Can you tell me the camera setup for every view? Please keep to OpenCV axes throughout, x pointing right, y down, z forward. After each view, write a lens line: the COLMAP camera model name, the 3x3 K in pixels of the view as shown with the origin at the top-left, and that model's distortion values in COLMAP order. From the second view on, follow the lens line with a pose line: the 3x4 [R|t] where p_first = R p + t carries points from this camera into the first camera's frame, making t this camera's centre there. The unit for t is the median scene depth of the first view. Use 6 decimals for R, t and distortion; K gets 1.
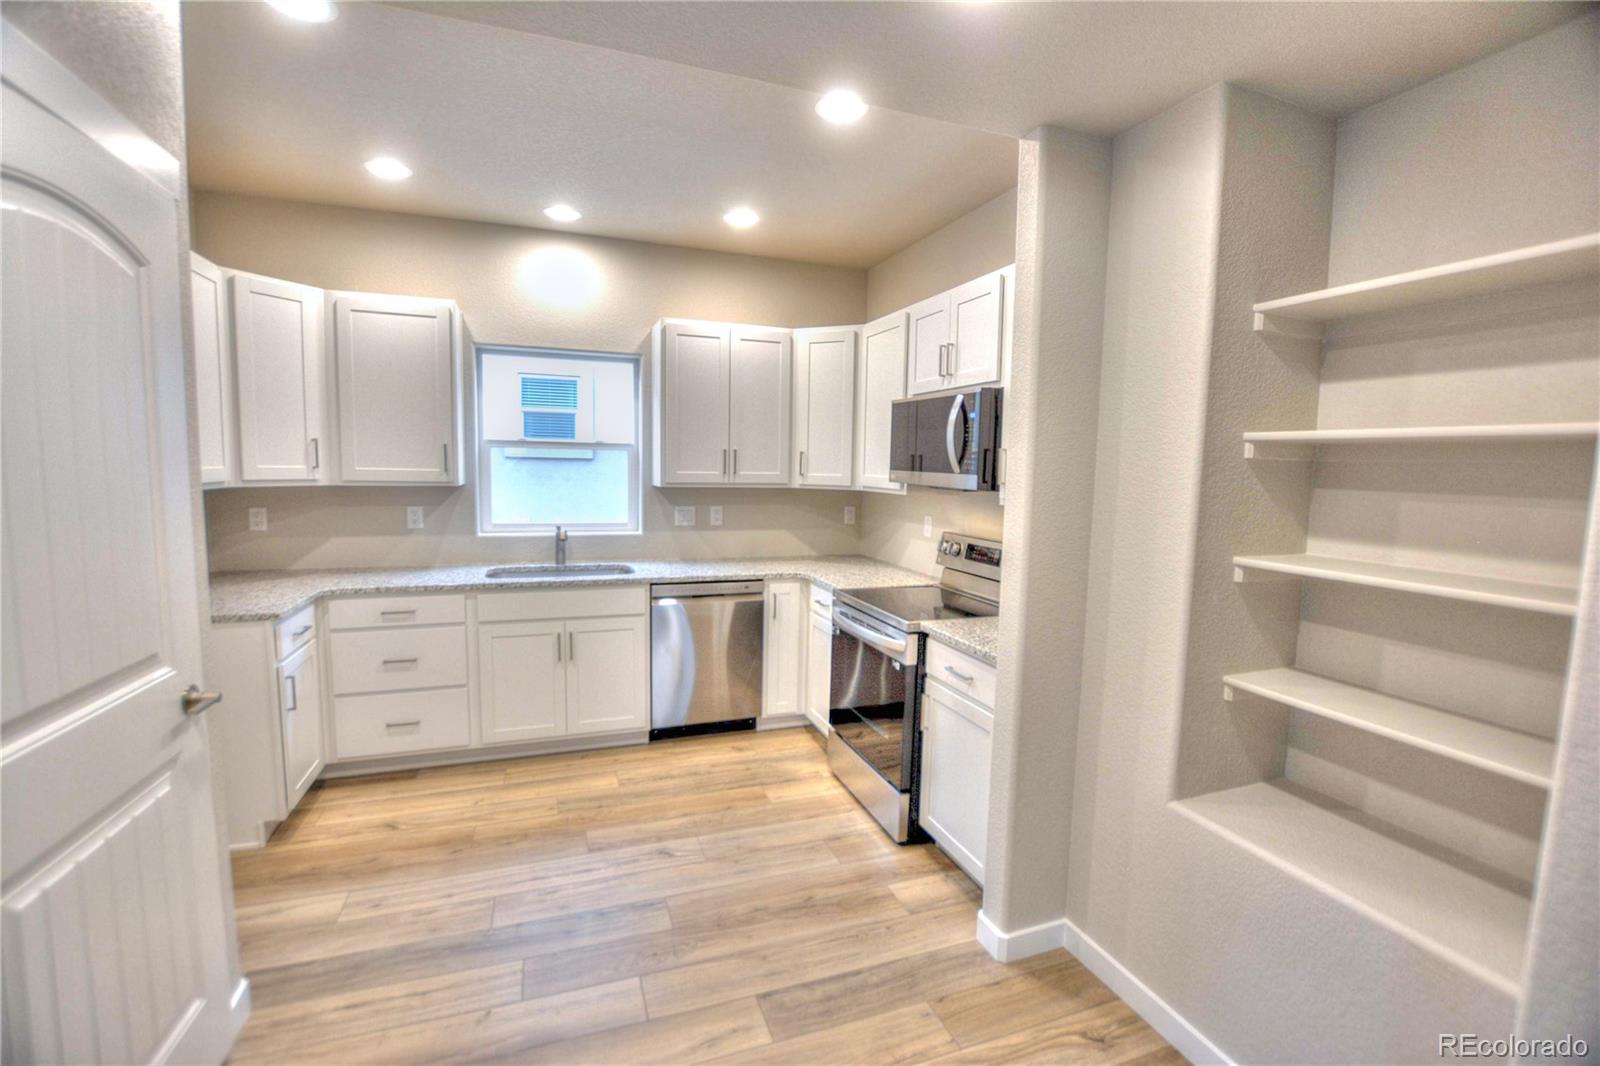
lens RADIAL K [[702.1, 0, 802.4], [0, 702.1, 537.5], [0, 0, 1]] dist [-0.031150, 0.001895]
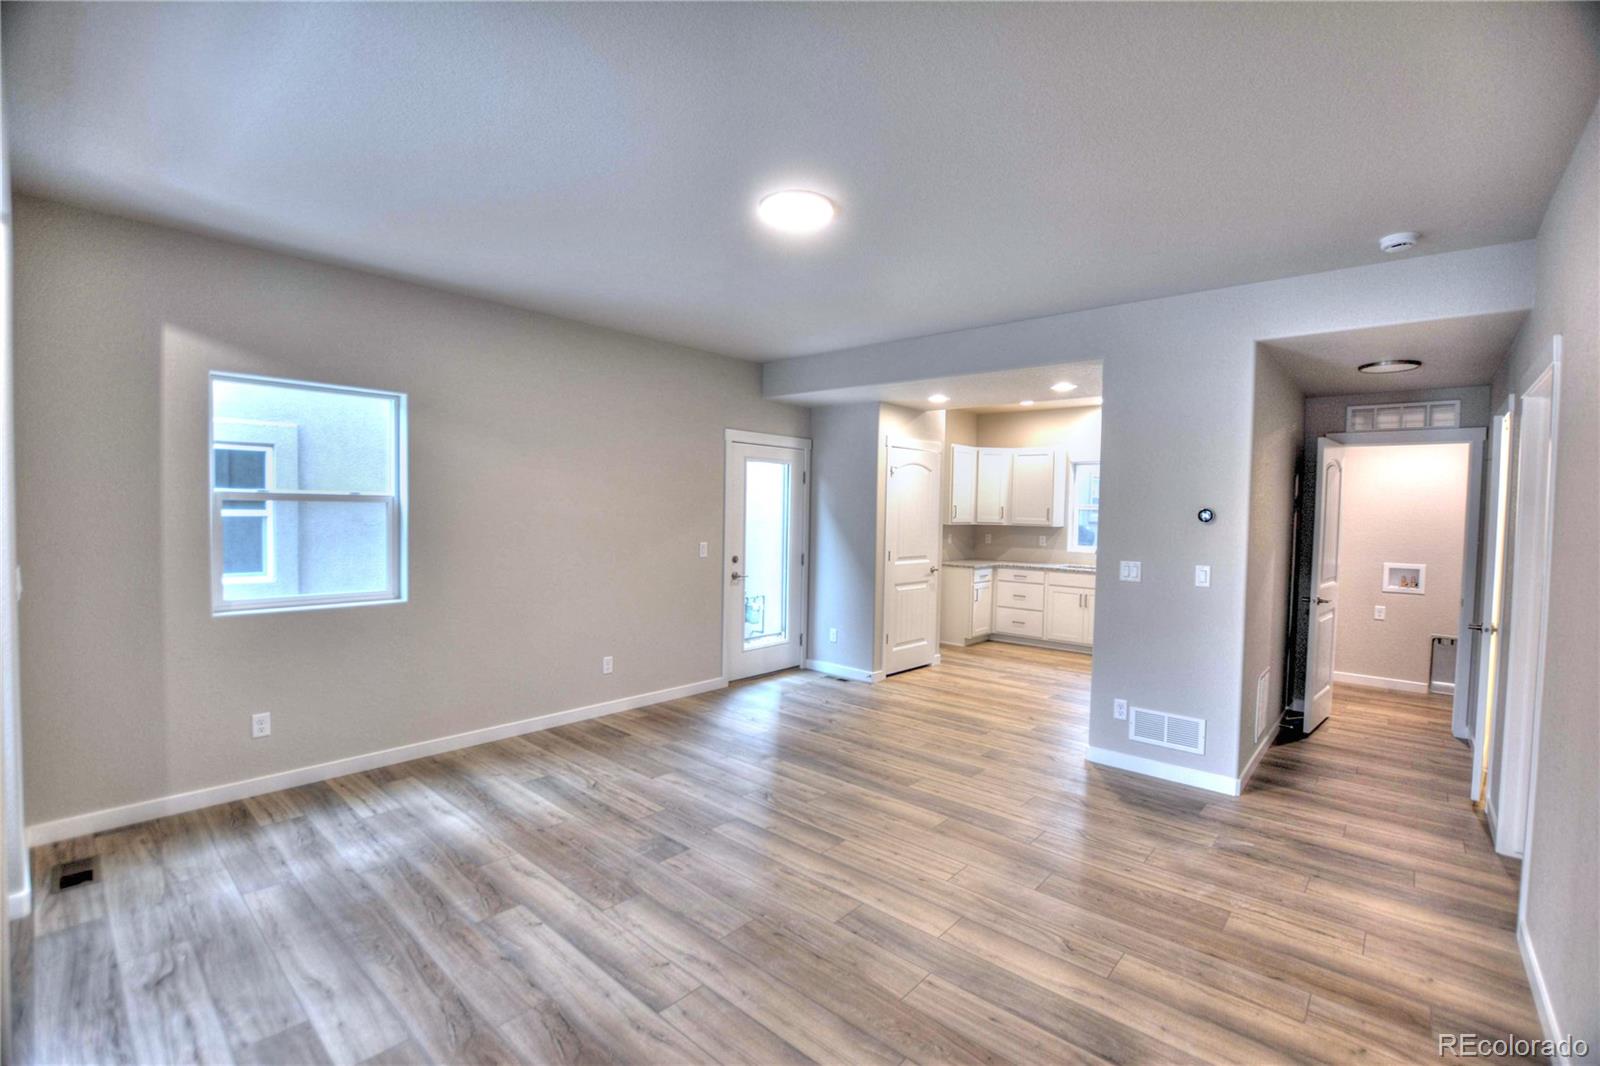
lens RADIAL K [[702.1, 0, 808.5], [0, 702.1, 534.5], [0, 0, 1]] dist [-0.031150, 0.001895]
pose [[0.476655, 0.020329, -0.878855, 1.142401], [-0.101975, 0.994262, -0.032309, 0.107812], [0.873156, 0.105022, 0.475993, -0.789103]]
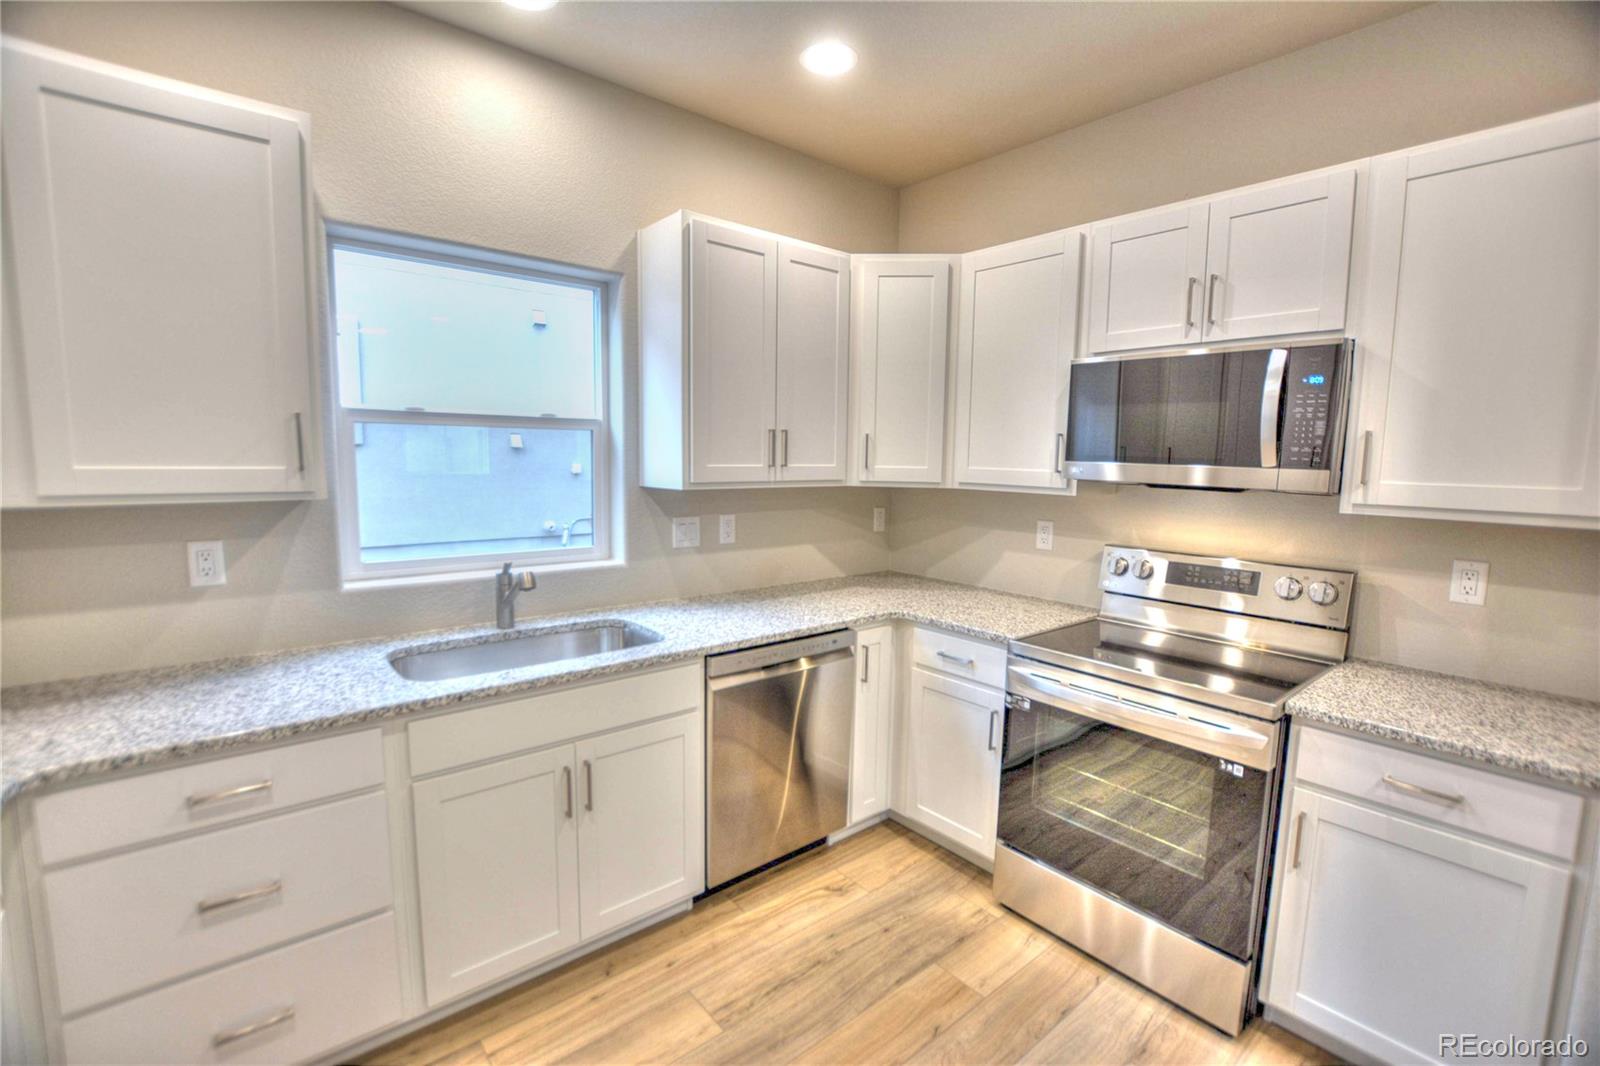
lens RADIAL K [[702.1, 0, 802.7], [0, 702.1, 536.0], [0, 0, 1]] dist [-0.031150, 0.001895]
pose [[0.940795, -0.044270, 0.336072, -0.344903], [0.037853, 0.998955, 0.025625, -0.048187], [-0.336856, -0.011386, 0.941488, 0.427820]]
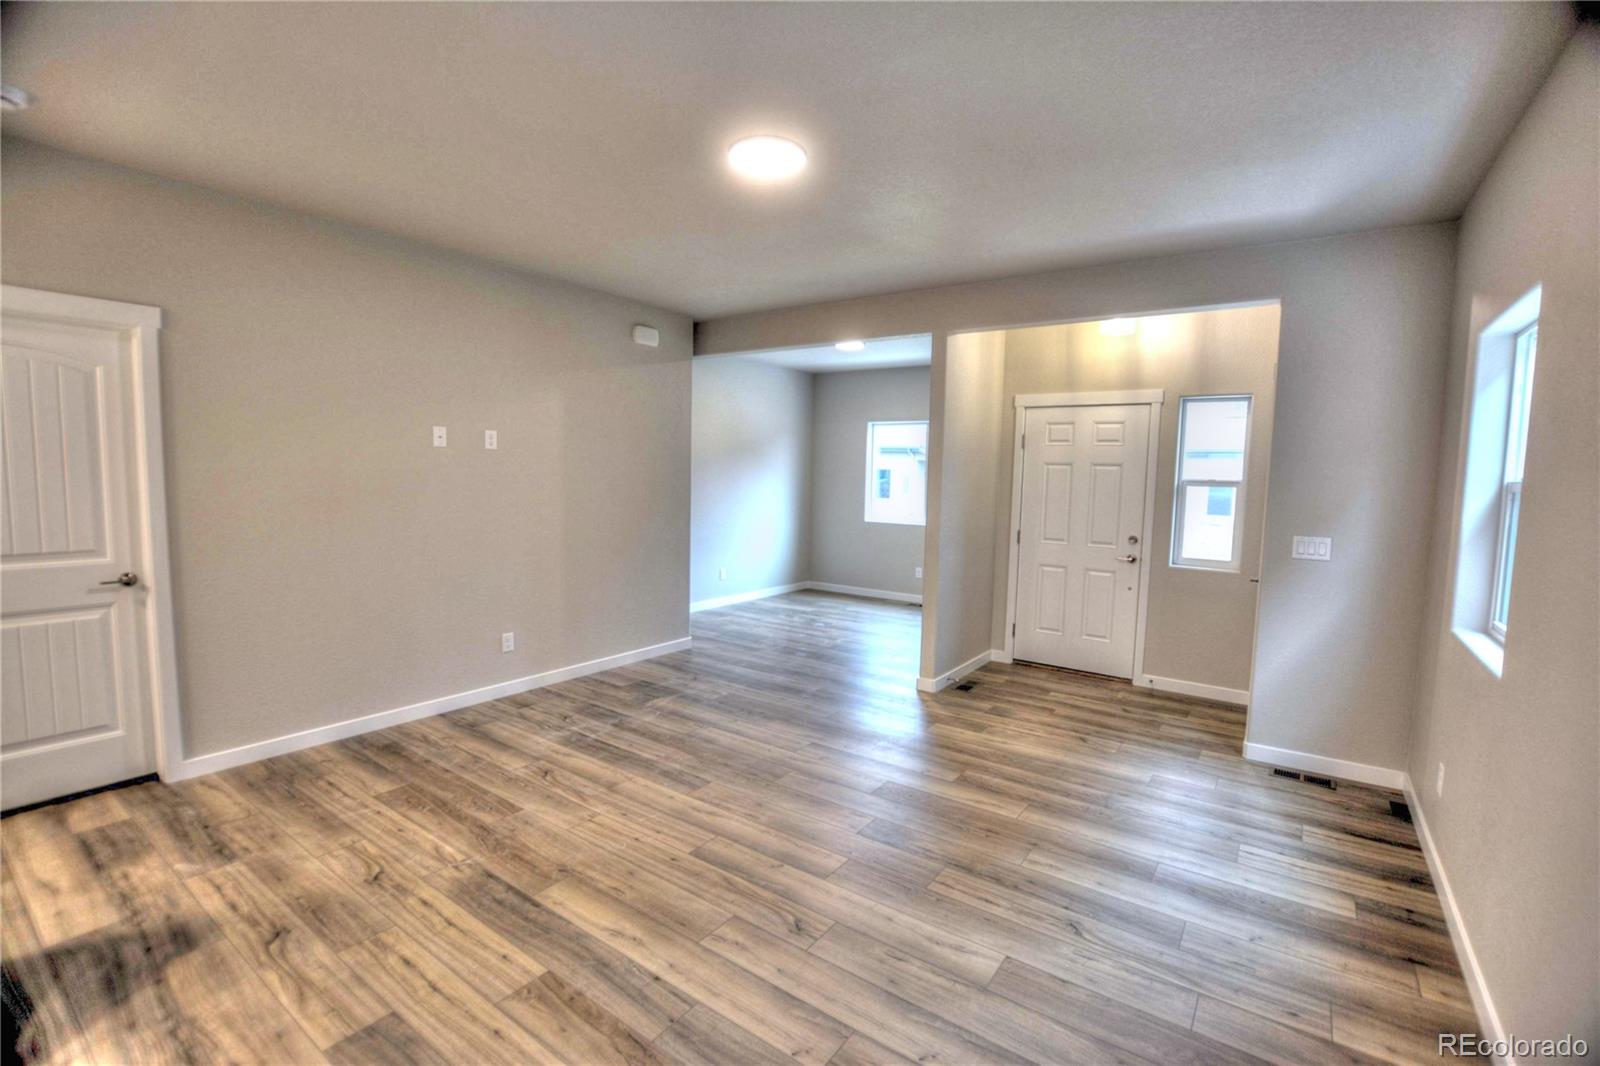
lens RADIAL K [[702.1, 0, 813.9], [0, 702.1, 535.3], [0, 0, 1]] dist [-0.031150, 0.001895]
pose [[-0.571036, -0.107439, 0.813864, -0.309946], [0.049315, 0.985119, 0.164647, -0.004681], [-0.819443, 0.134156, -0.557240, 0.002939]]
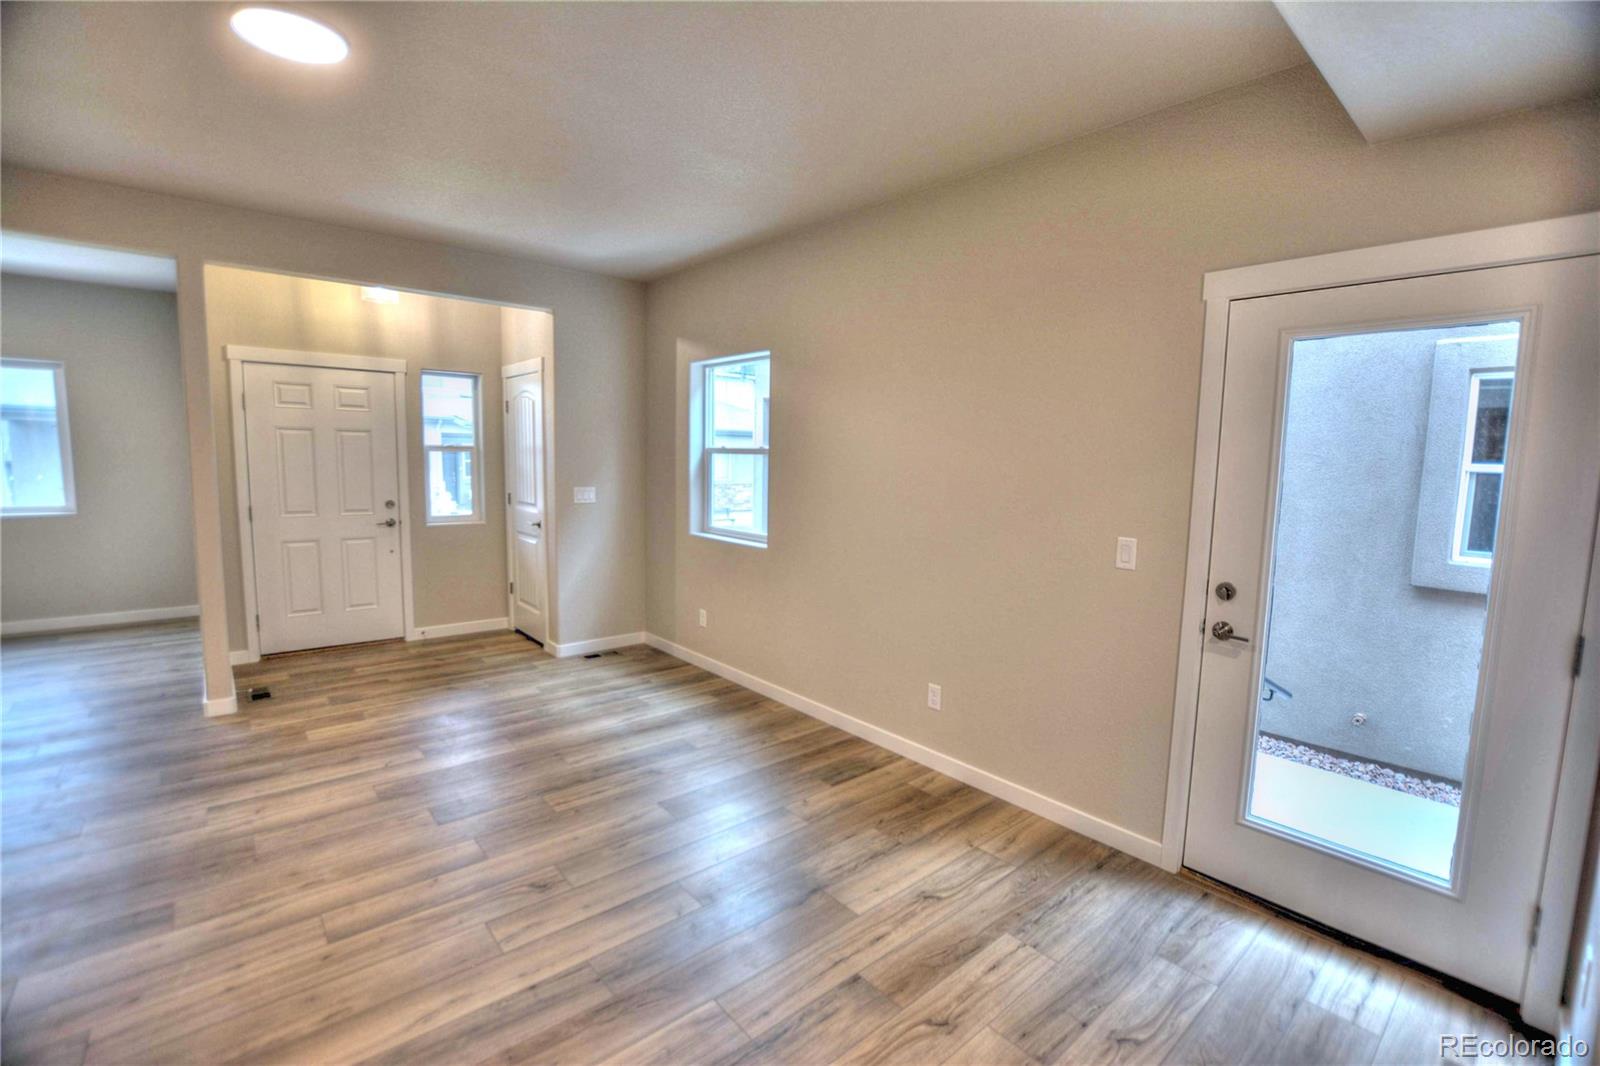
lens RADIAL K [[702.1, 0, 804.2], [0, 702.1, 527.0], [0, 0, 1]] dist [-0.031150, 0.001895]
pose [[-0.934288, -0.005189, -0.356481, 0.198697], [-0.078083, 0.978597, 0.190398, -0.029584], [0.347863, 0.205722, -0.914696, 0.342662]]
